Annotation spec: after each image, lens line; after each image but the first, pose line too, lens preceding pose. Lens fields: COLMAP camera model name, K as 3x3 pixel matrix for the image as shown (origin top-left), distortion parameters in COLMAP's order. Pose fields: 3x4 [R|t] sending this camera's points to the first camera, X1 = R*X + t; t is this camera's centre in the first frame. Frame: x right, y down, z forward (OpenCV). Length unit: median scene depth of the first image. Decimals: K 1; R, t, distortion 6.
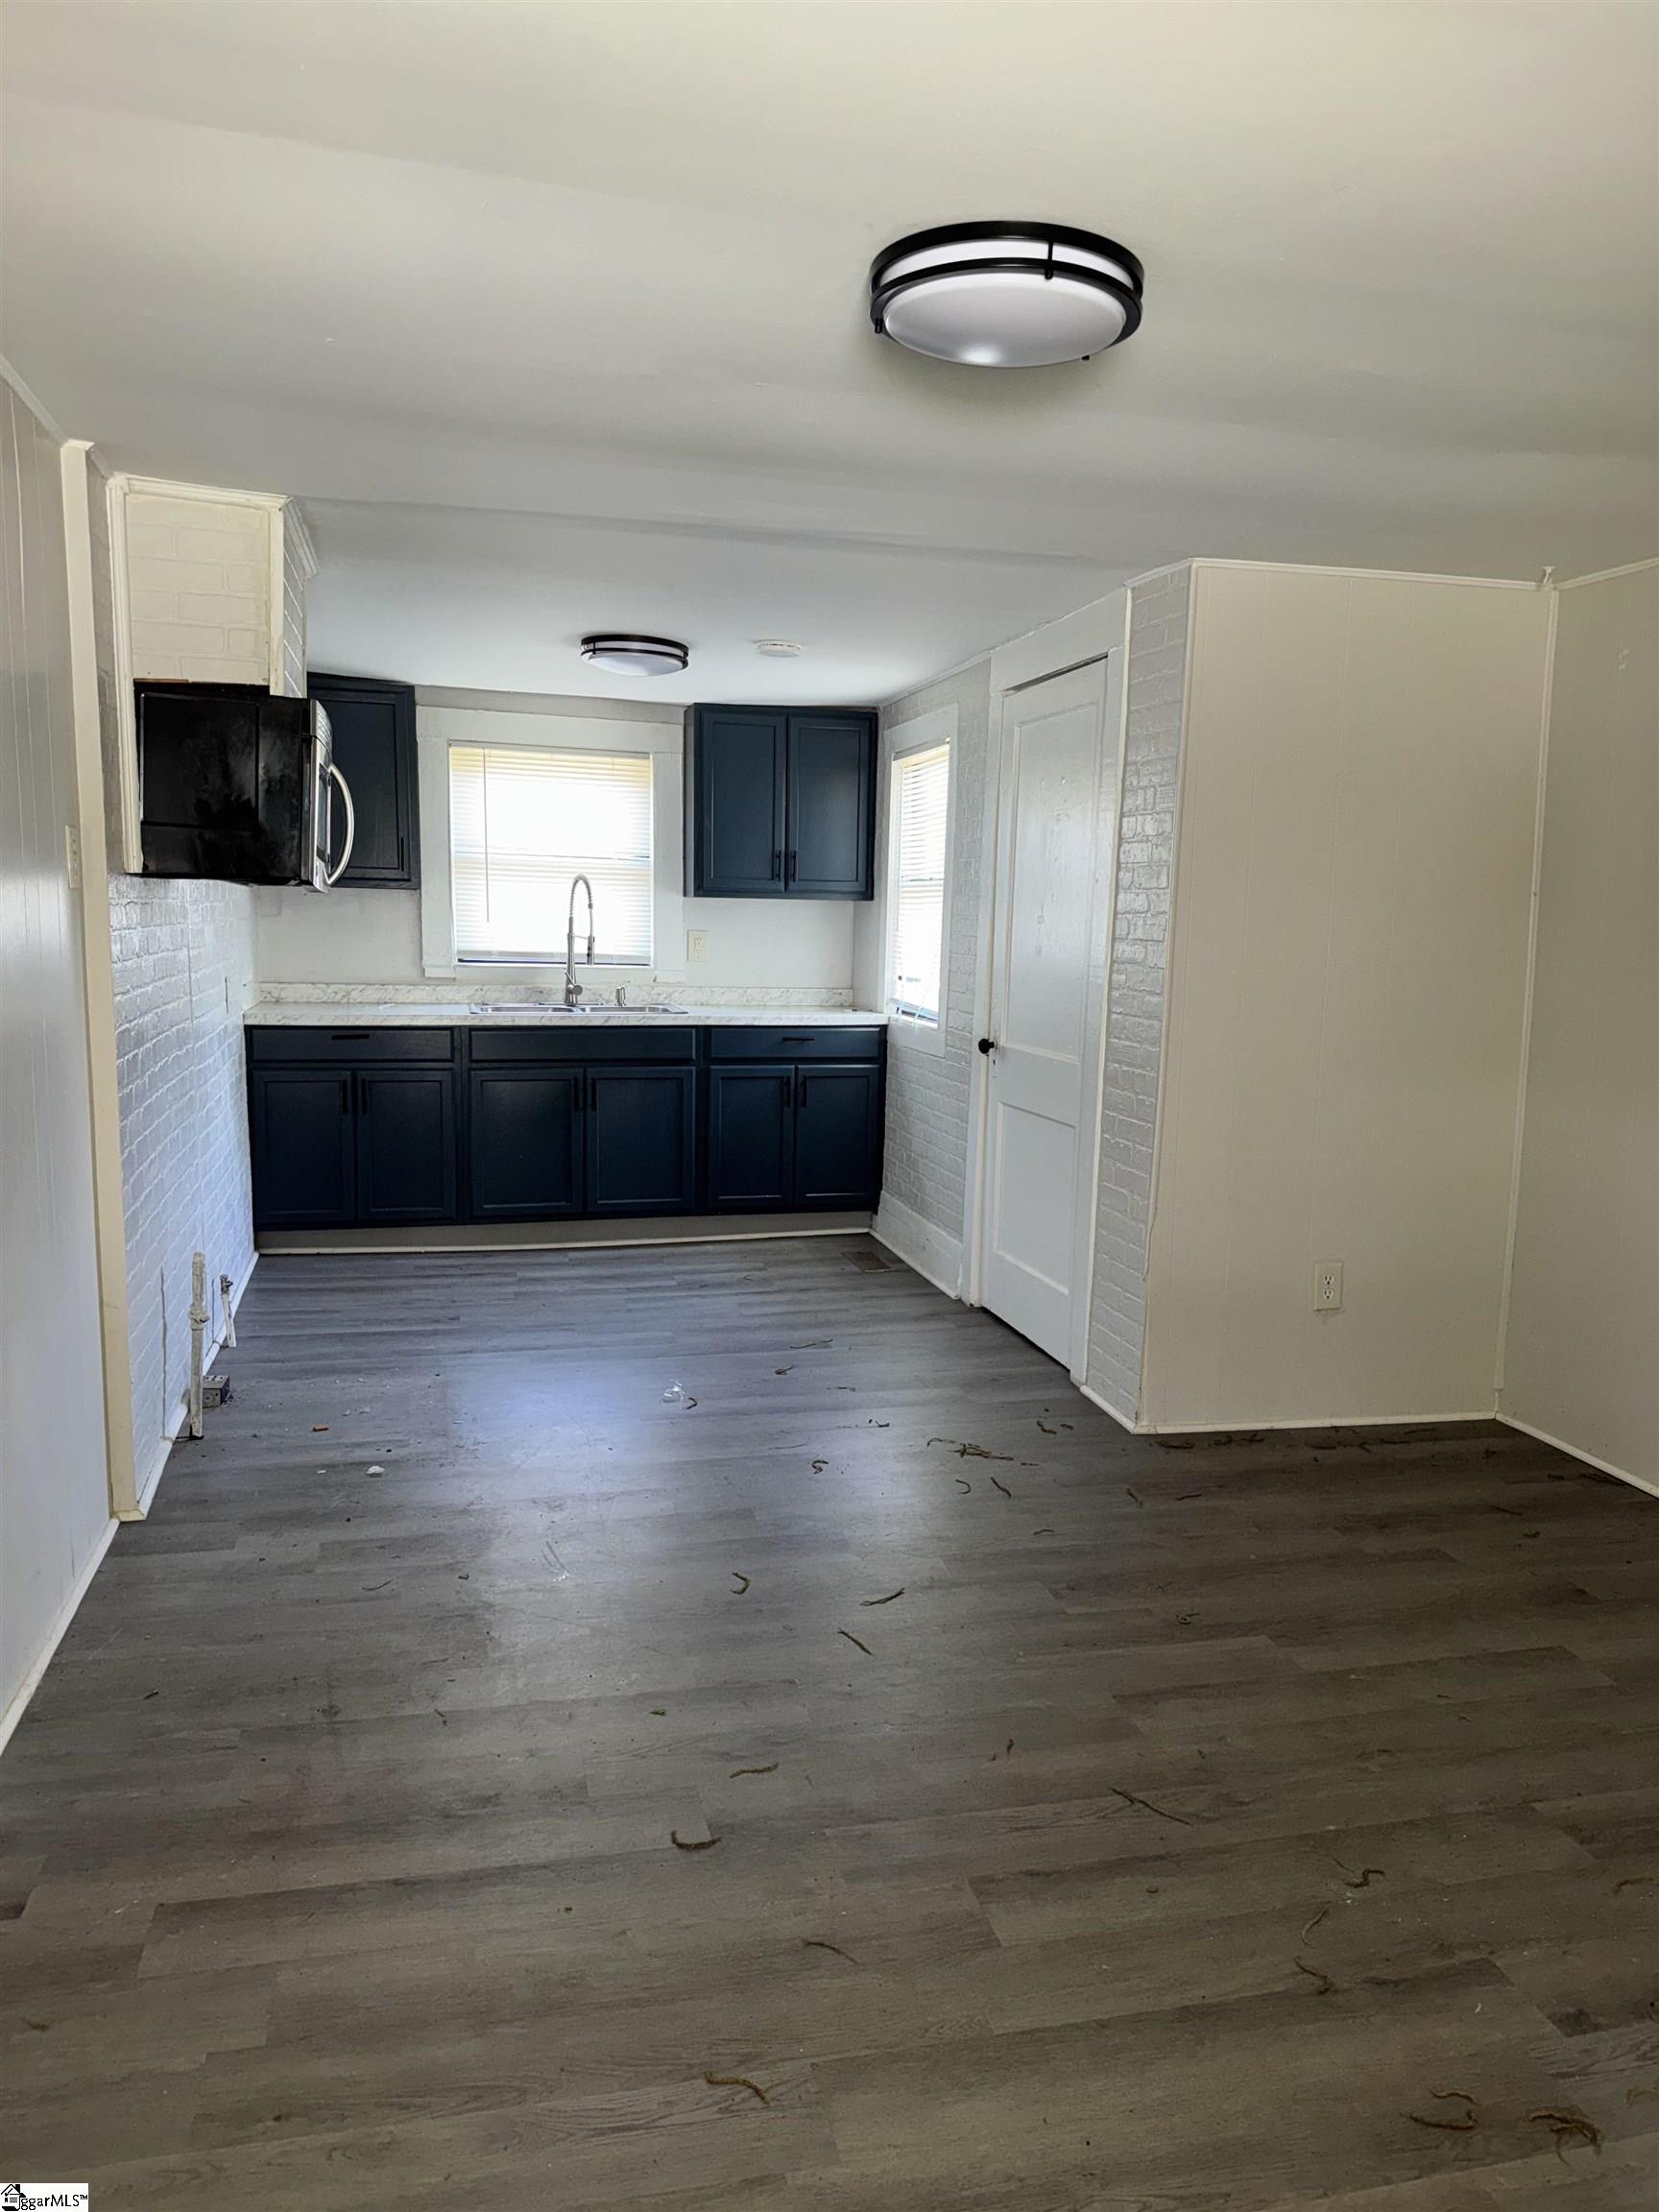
lens RADIAL K [[1540.5, 0, 830.0], [0, 1540.5, 1101.7], [0, 0, 1]] dist [-0.007453, -0.046914]
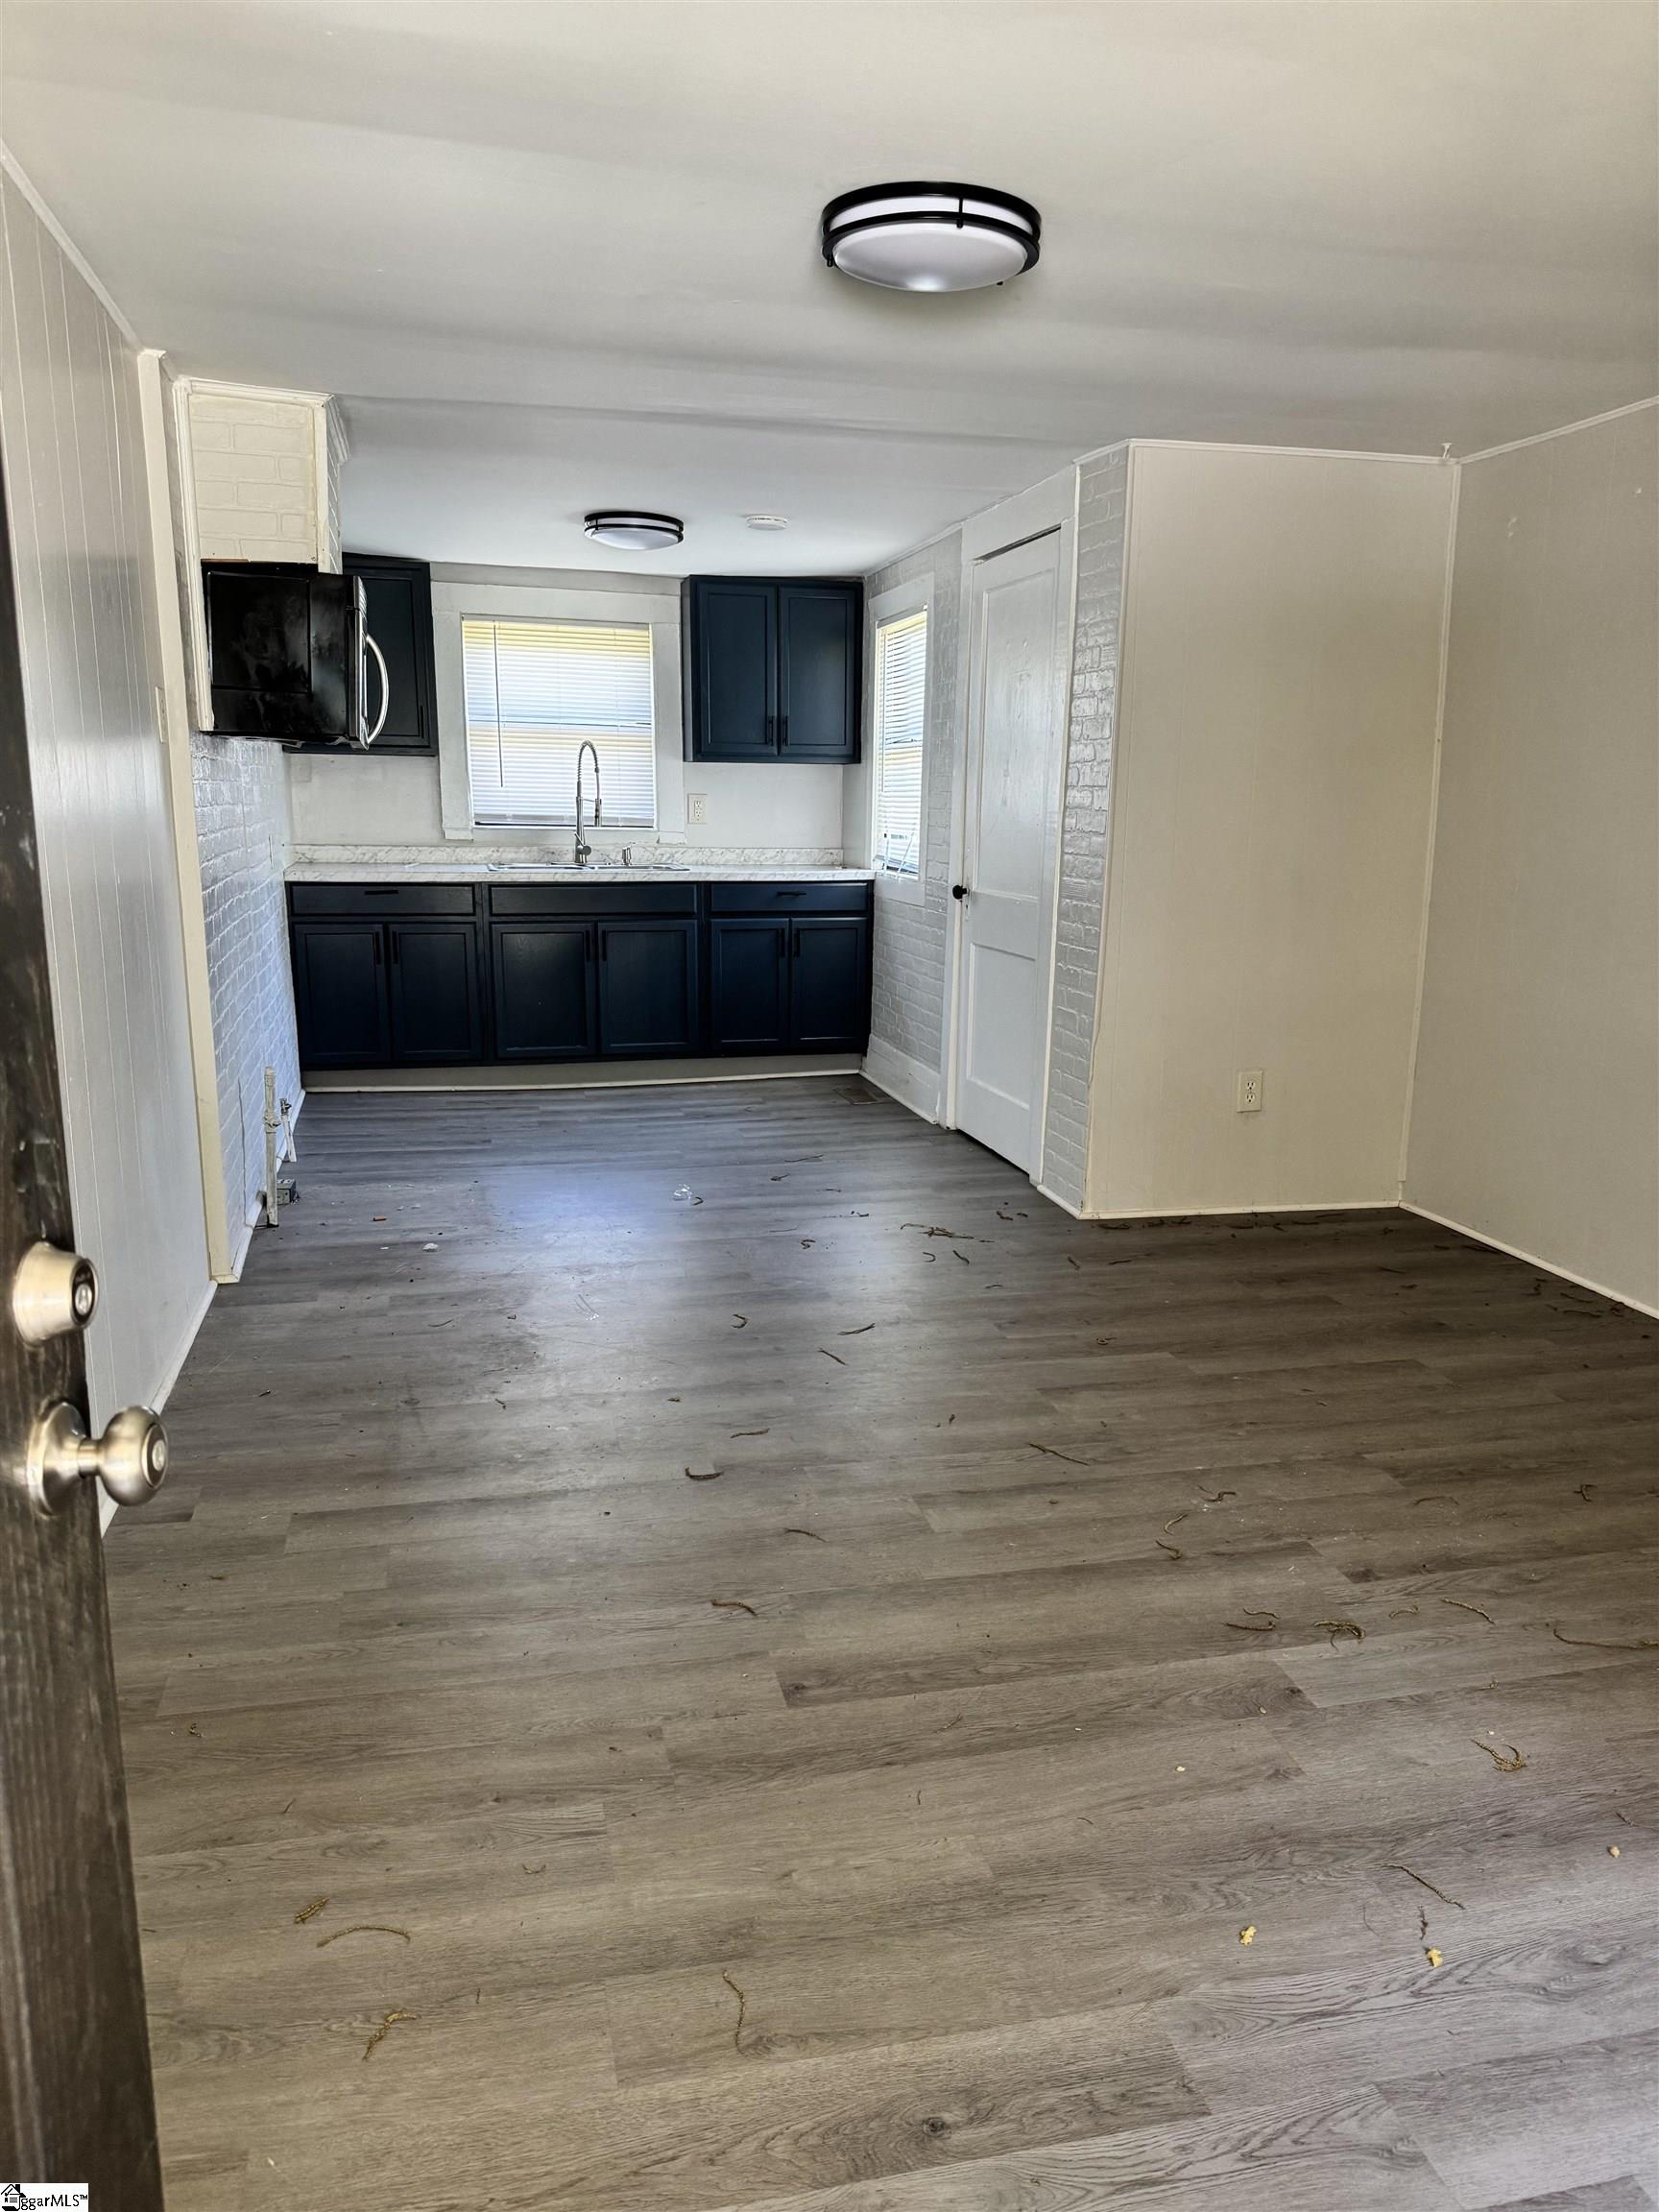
lens RADIAL K [[1540.5, 0, 829.3], [0, 1540.5, 1120.7], [0, 0, 1]] dist [-0.007453, -0.046914]
pose [[0.999945, -0.009394, -0.004581, 0.017565], [0.009755, 0.996191, 0.086651, 0.046659], [0.003749, -0.086691, 0.996228, -0.171110]]
